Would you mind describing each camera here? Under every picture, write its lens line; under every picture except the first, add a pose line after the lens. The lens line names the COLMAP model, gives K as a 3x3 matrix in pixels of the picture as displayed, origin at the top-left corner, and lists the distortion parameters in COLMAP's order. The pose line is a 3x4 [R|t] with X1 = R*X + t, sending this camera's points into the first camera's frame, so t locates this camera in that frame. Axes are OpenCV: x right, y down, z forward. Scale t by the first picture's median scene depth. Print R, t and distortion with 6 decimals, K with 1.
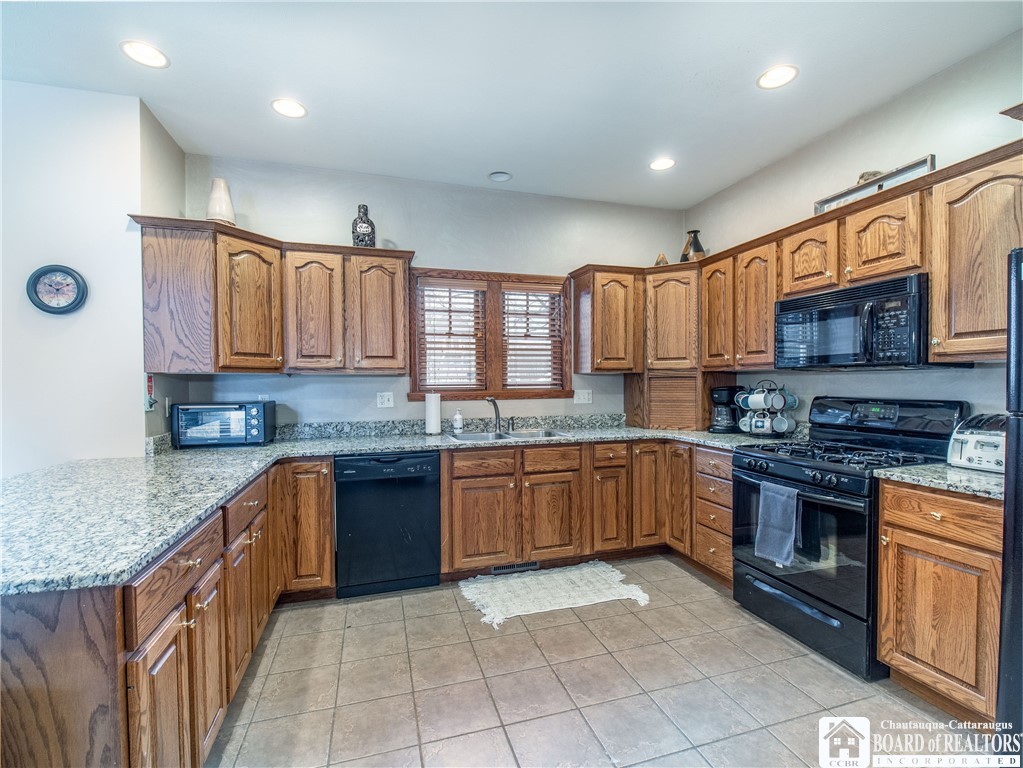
lens RADIAL K [[462.3, 0, 514.8], [0, 462.3, 390.0], [0, 0, 1]] dist [0.000515, -0.004375]
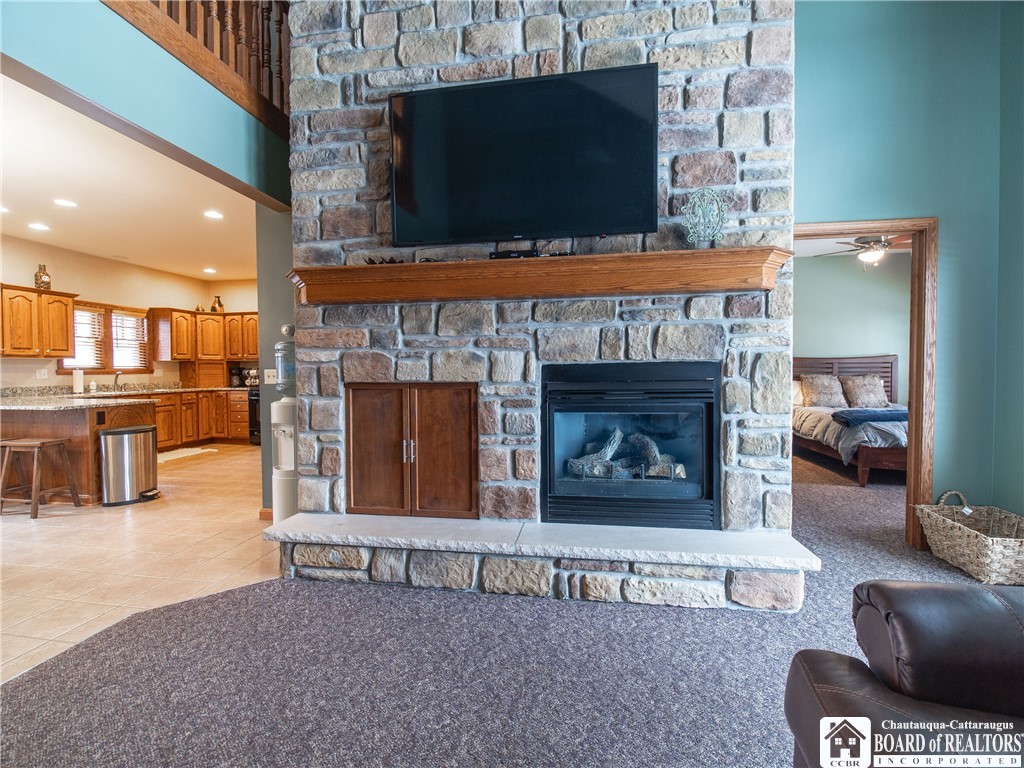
lens RADIAL K [[462.7, 0, 514.1], [0, 462.7, 381.2], [0, 0, 1]] dist [0.000515, -0.004375]
pose [[0.440954, -0.019351, 0.897321, -1.242601], [0.018260, 0.999754, 0.012587, 0.068968], [-0.897344, 0.010835, 0.441199, -1.564949]]
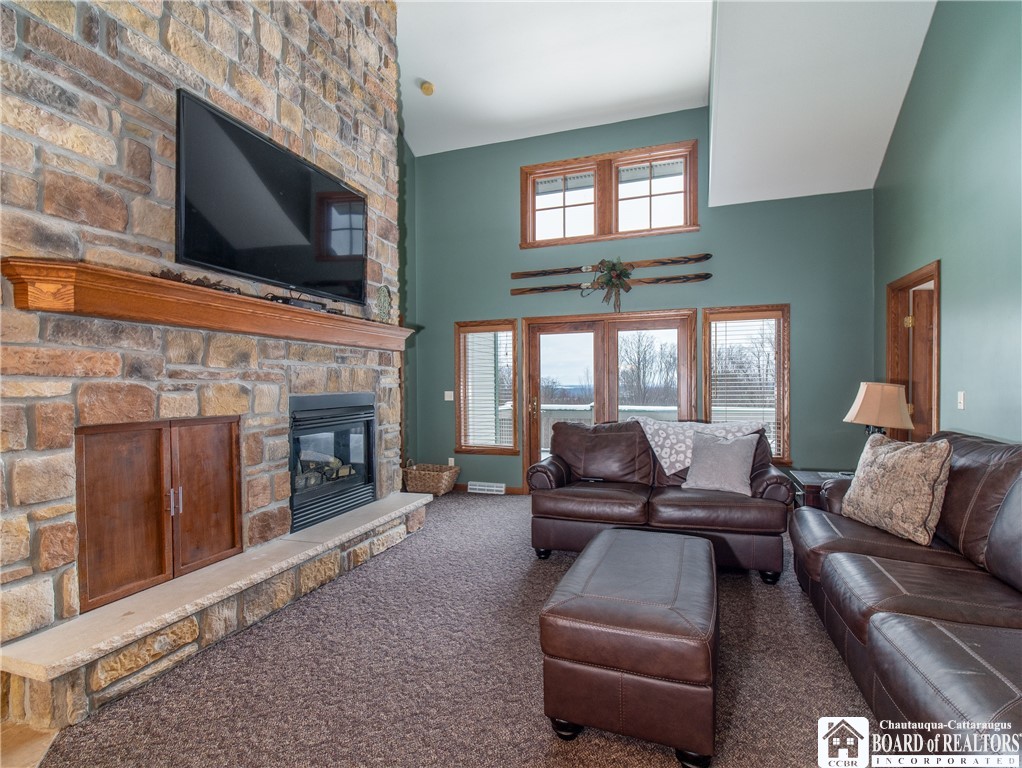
lens RADIAL K [[495.4, 0, 518.3], [0, 495.4, 391.4], [0, 0, 1]] dist [0.001503, -0.001764]
pose [[-0.816691, 0.006016, 0.577043, -1.489456], [0.022028, 0.999542, 0.020756, 0.022792], [-0.576654, 0.029662, -0.816450, -0.538100]]
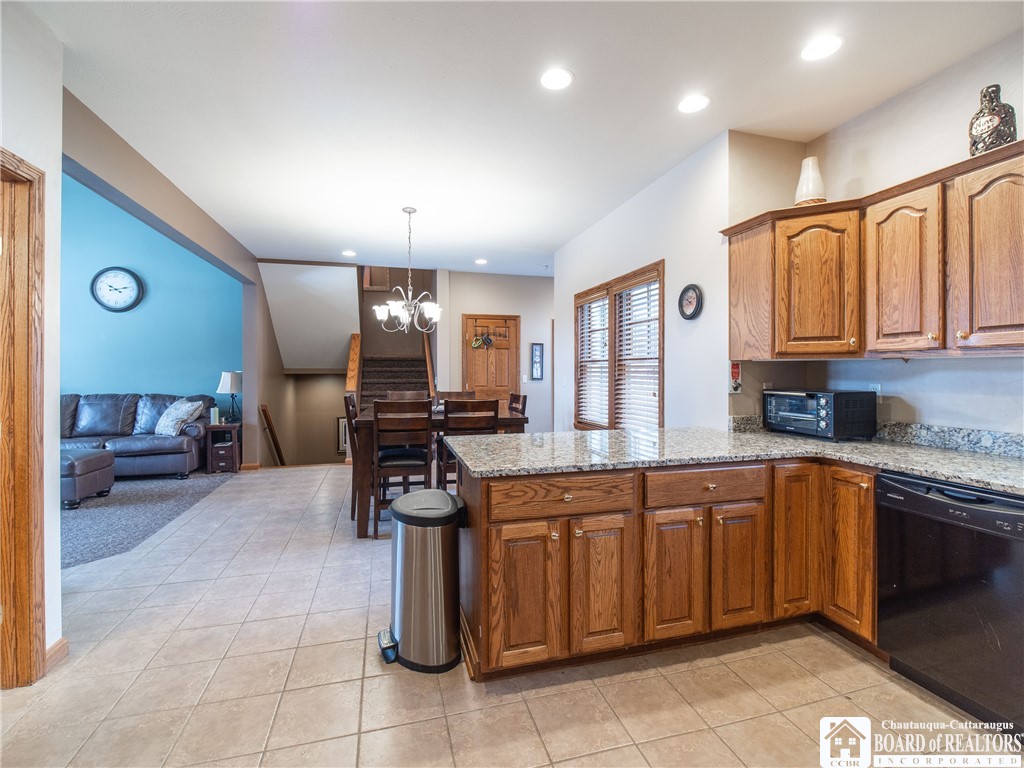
lens RADIAL K [[462.7, 0, 516.1], [0, 462.7, 373.7], [0, 0, 1]] dist [0.000515, -0.004375]
pose [[-0.022183, 0.012531, -0.999675, 0.340986], [-0.017613, 0.999761, 0.012923, -0.008597], [0.999599, 0.017894, -0.021957, 0.414004]]
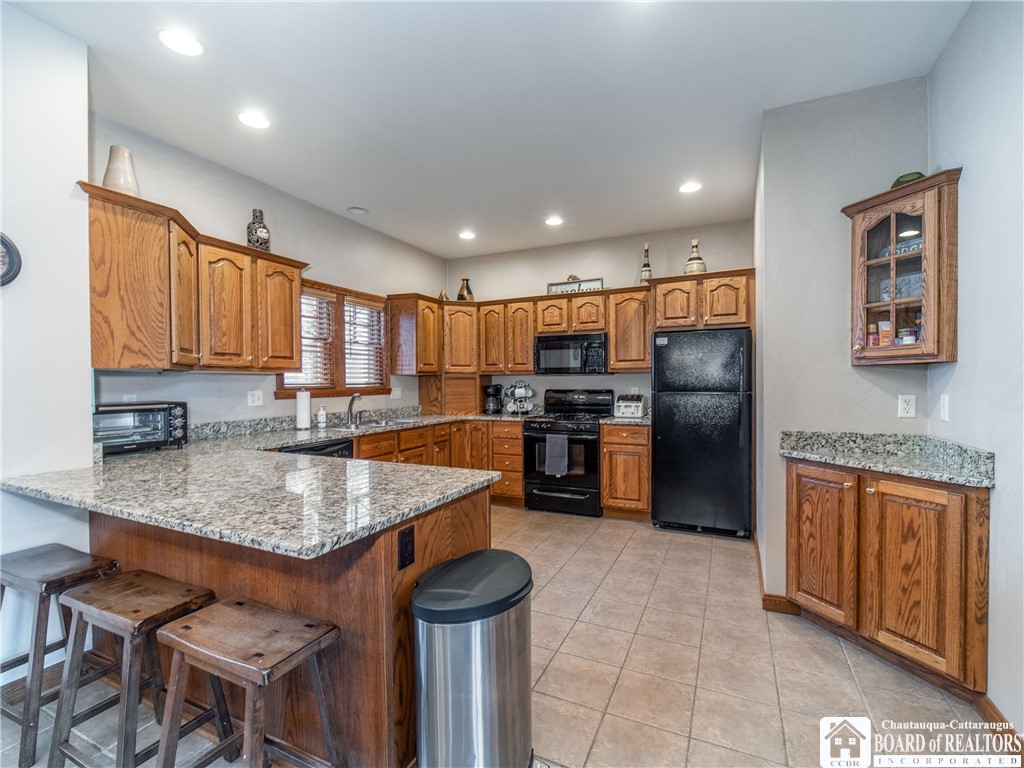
lens RADIAL K [[462.7, 0, 517.5], [0, 462.7, 389.6], [0, 0, 1]] dist [0.000515, -0.004375]
pose [[0.667228, -0.010919, 0.744773, -0.785478], [0.015755, 0.999876, 0.000544, 0.012486], [-0.744687, 0.011371, 0.667317, -0.130902]]
